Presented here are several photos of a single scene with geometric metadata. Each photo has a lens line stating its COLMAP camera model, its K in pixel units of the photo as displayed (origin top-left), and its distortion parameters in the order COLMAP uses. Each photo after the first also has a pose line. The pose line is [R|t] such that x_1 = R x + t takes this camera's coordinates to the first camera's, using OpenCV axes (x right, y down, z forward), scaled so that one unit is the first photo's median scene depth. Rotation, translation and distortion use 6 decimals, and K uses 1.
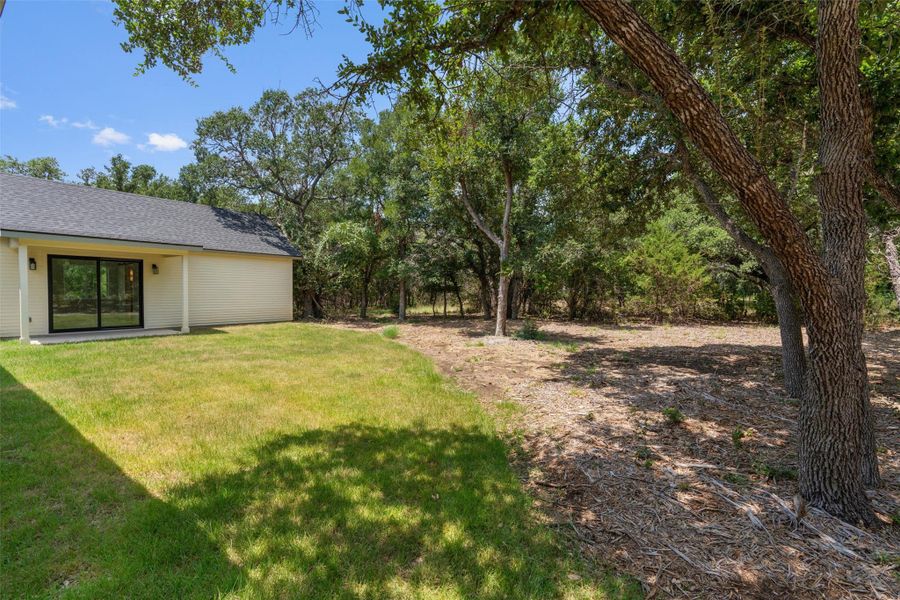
lens RADIAL K [[408.6, 0, 449.8], [0, 408.6, 296.8], [0, 0, 1]] dist [-0.001225, -0.000011]
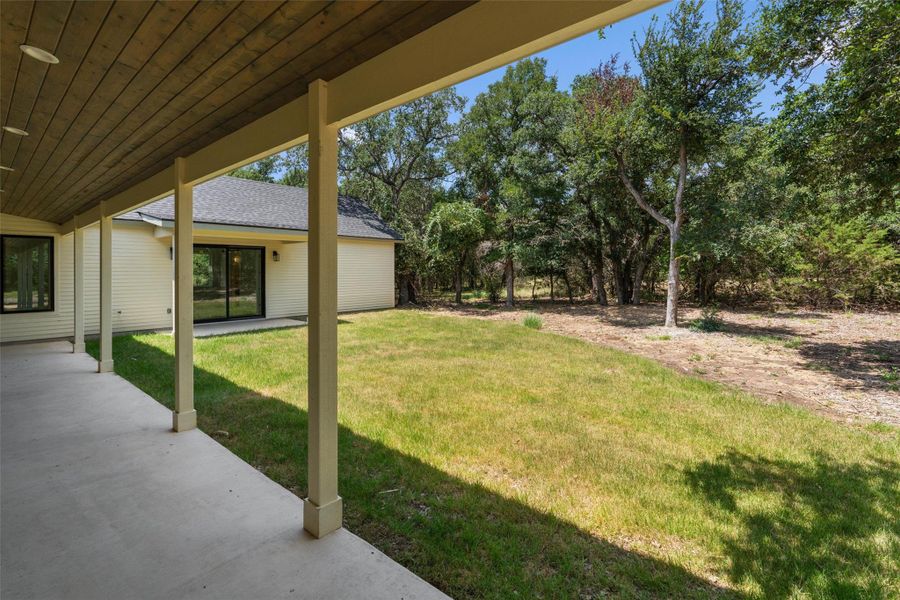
lens RADIAL K [[418.4, 0, 449.7], [0, 418.4, 269.1], [0, 0, 1]] dist [-0.002820, -0.000277]
pose [[0.997896, -0.010328, -0.064010, -0.270335], [0.009325, 0.999829, -0.015948, -0.018890], [0.064164, 0.015318, 0.997822, 0.044434]]
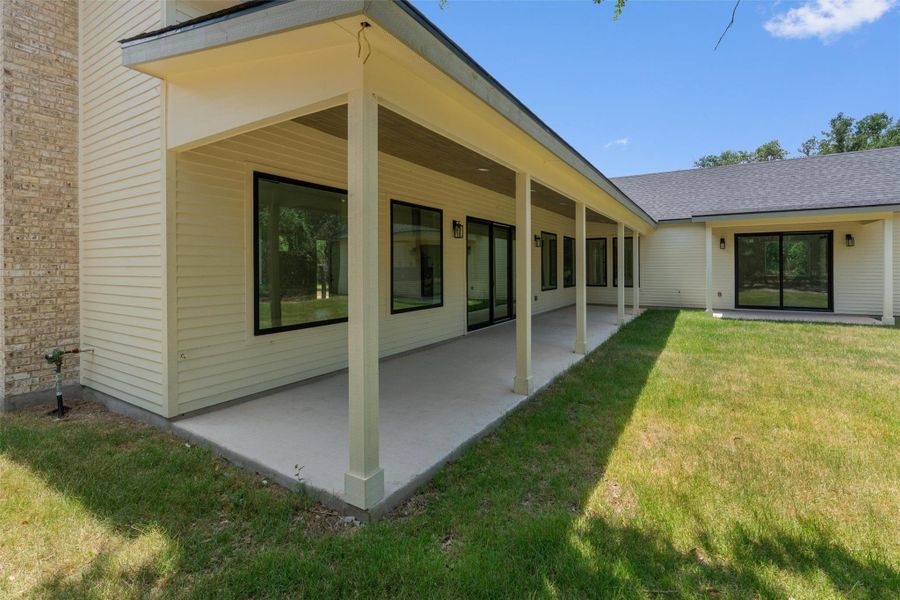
lens RADIAL K [[418.4, 0, 449.7], [0, 418.4, 269.1], [0, 0, 1]] dist [-0.002820, -0.000277]
pose [[0.093033, -0.001755, -0.995662, 0.026790], [-0.007273, 0.999971, -0.002443, -0.003546], [0.995636, 0.007469, 0.093017, 0.150188]]
